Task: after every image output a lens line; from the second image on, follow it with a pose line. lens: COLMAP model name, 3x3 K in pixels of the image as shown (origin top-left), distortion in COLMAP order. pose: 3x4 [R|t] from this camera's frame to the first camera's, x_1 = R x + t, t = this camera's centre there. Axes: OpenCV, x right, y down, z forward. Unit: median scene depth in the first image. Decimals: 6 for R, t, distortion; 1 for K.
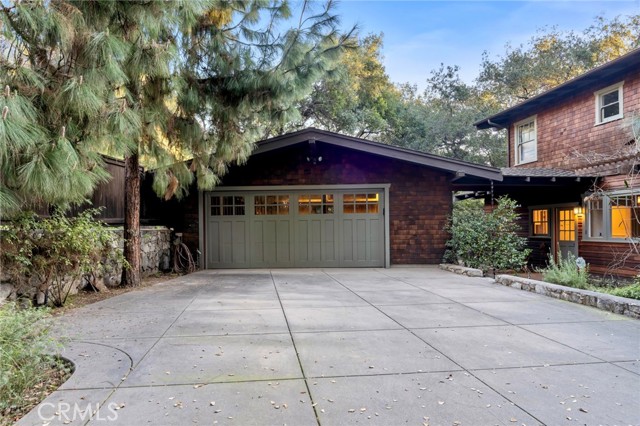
lens RADIAL K [[401.1, 0, 320.0], [0, 401.1, 213.0], [0, 0, 1]] dist [-0.002722, -0.000977]
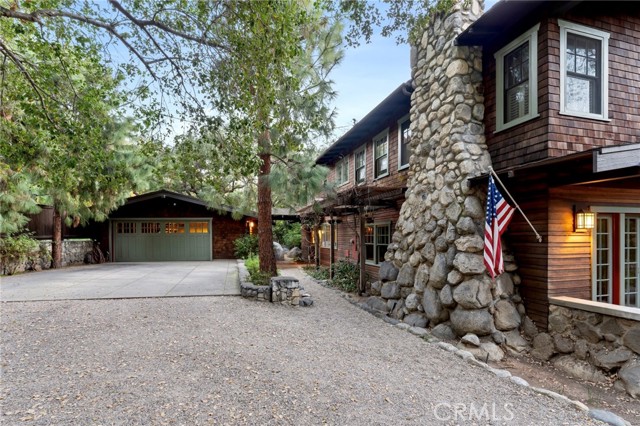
lens RADIAL K [[304.1, 0, 319.0], [0, 304.1, 239.6], [0, 0, 1]] dist [-0.000315, 0.000153]
pose [[0.990030, 0.006619, 0.140701, 0.551991], [-0.013204, 0.998858, 0.045914, -0.049050], [-0.140236, -0.047314, 0.988987, -0.628084]]
